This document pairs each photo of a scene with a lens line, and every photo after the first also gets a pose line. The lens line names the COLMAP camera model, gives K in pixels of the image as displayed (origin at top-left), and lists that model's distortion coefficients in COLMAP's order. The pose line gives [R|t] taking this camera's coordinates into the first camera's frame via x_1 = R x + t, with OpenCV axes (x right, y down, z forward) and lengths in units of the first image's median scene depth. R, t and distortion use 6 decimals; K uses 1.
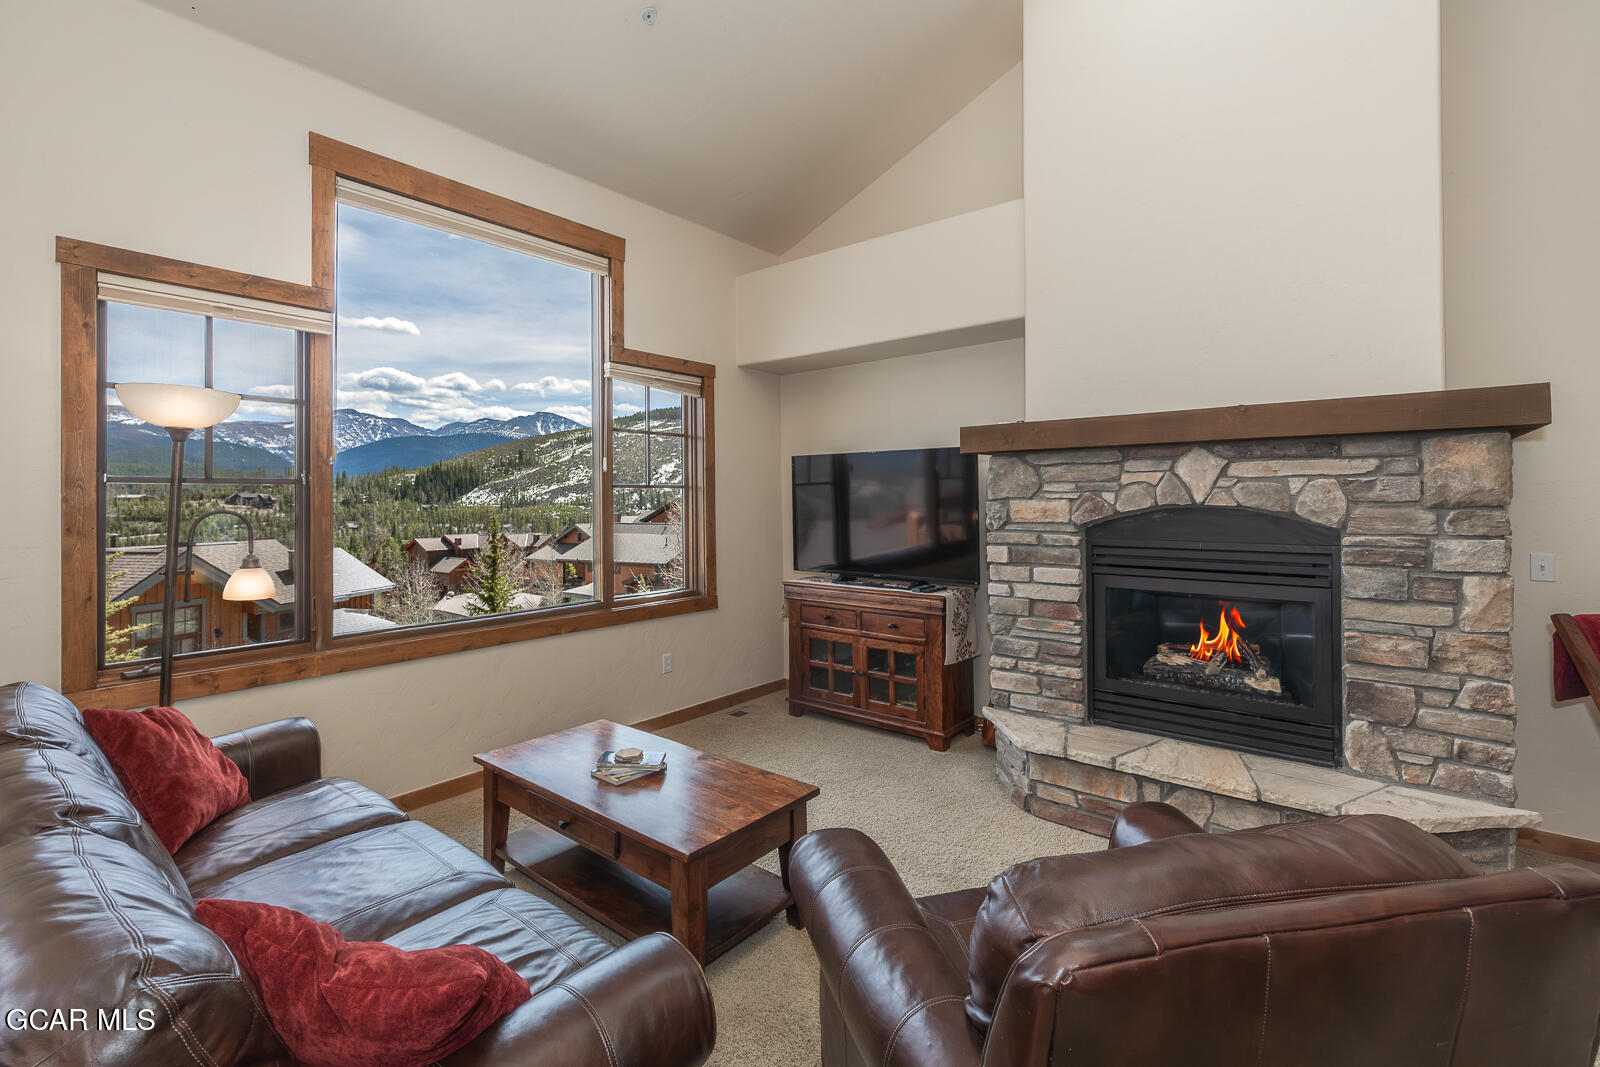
lens RADIAL K [[717.2, 0, 780.4], [0, 717.2, 485.0], [0, 0, 1]] dist [0.005850, -0.000324]
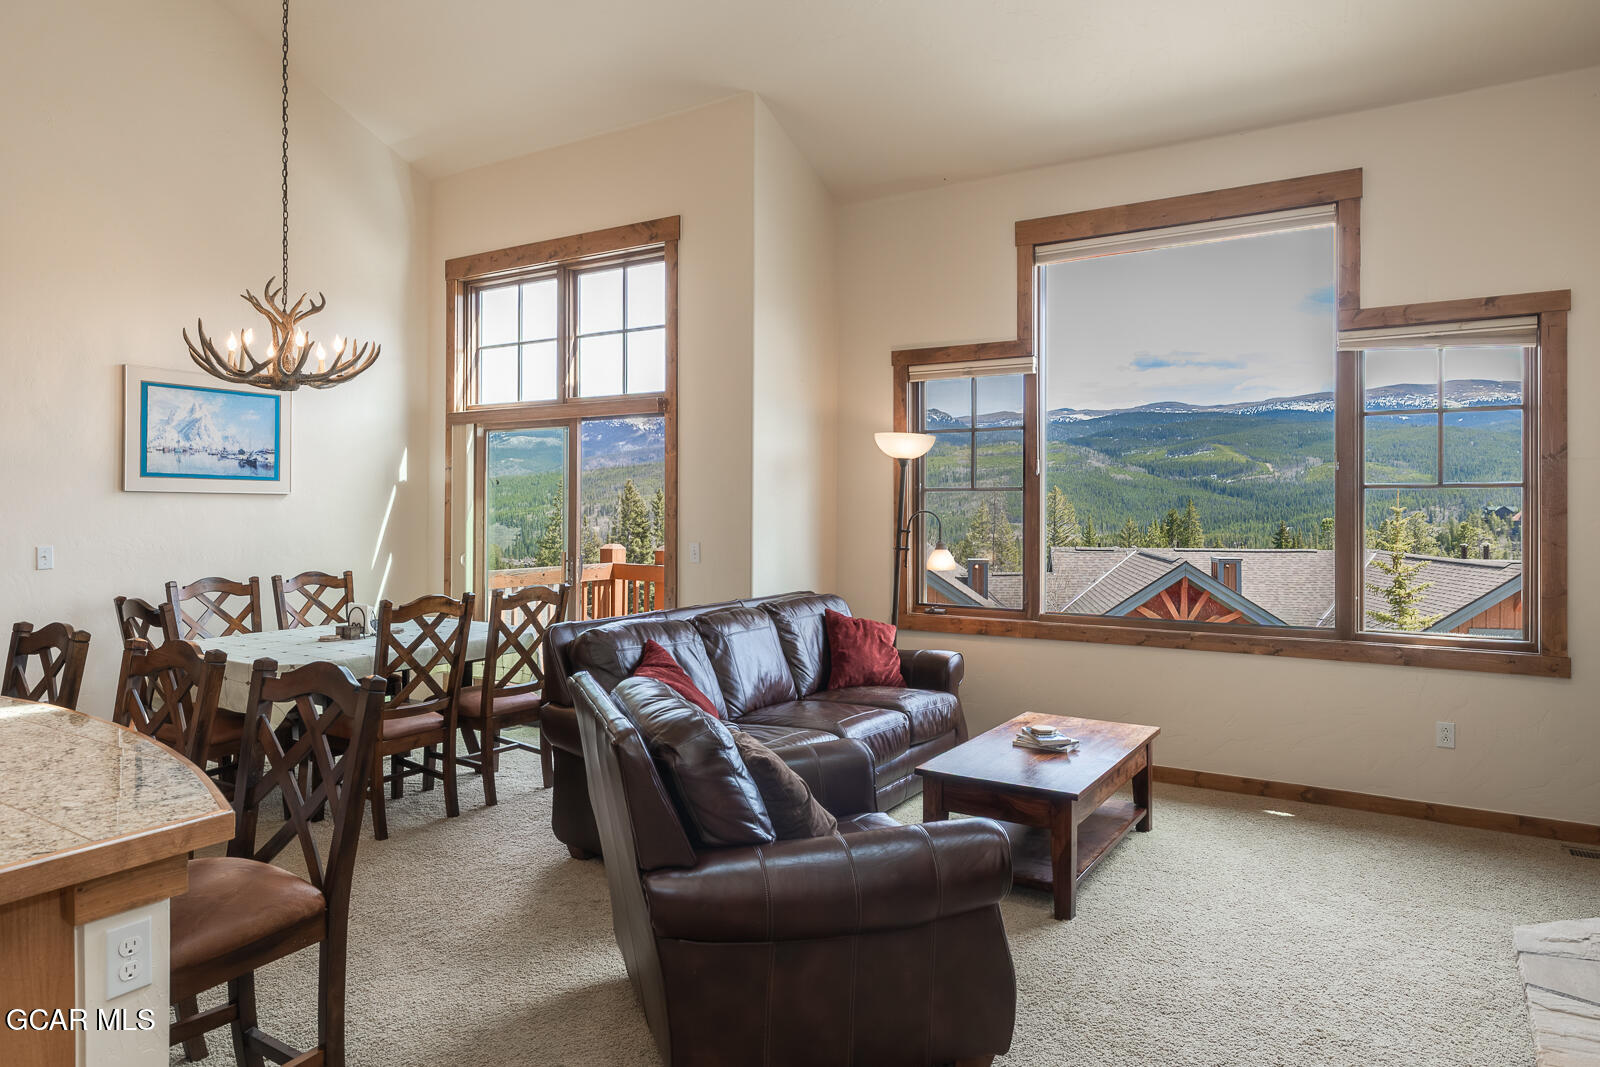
lens RADIAL K [[1013.5, 0, 785.0], [0, 1013.5, 509.9], [0, 0, 1]] dist [0.010669, -0.009100]
pose [[0.101015, 0.012595, -0.994805, 0.975649], [0.014015, 0.999803, 0.014082, 0.003215], [0.994786, -0.015364, 0.100819, 0.314492]]
